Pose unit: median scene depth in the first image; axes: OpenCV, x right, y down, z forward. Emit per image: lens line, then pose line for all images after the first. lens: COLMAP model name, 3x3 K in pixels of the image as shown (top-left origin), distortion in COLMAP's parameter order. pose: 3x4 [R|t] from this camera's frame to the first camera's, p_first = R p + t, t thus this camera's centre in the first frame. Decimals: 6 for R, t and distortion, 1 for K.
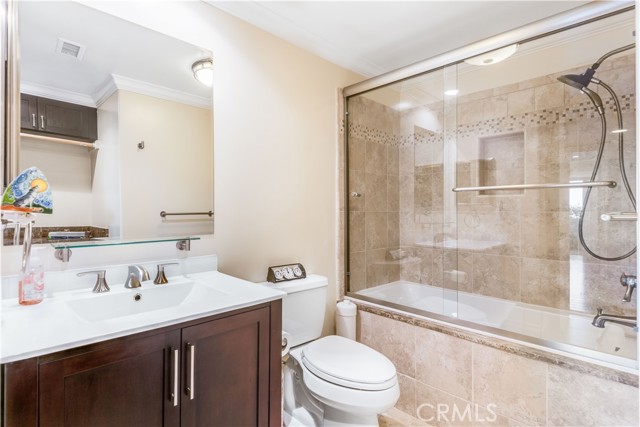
lens RADIAL K [[328.2, 0, 301.0], [0, 328.2, 205.9], [0, 0, 1]] dist [0.004245, -0.010742]
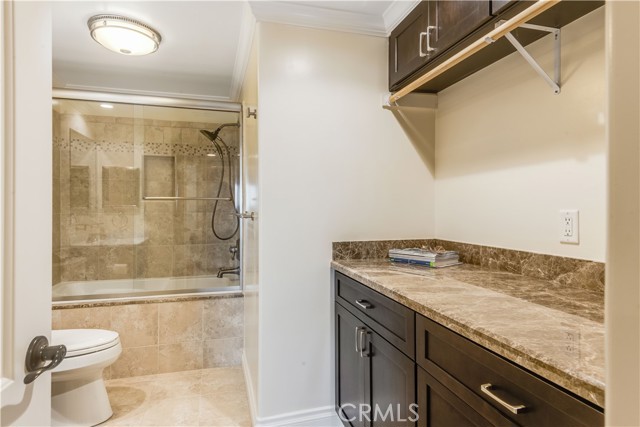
lens RADIAL K [[328.2, 0, 318.4], [0, 328.2, 211.2], [0, 0, 1]] dist [0.004245, -0.010742]
pose [[0.445400, -0.005466, 0.895315, -0.317227], [-0.009289, 0.999899, 0.010725, -0.011767], [-0.895284, -0.013094, 0.445304, -0.193583]]
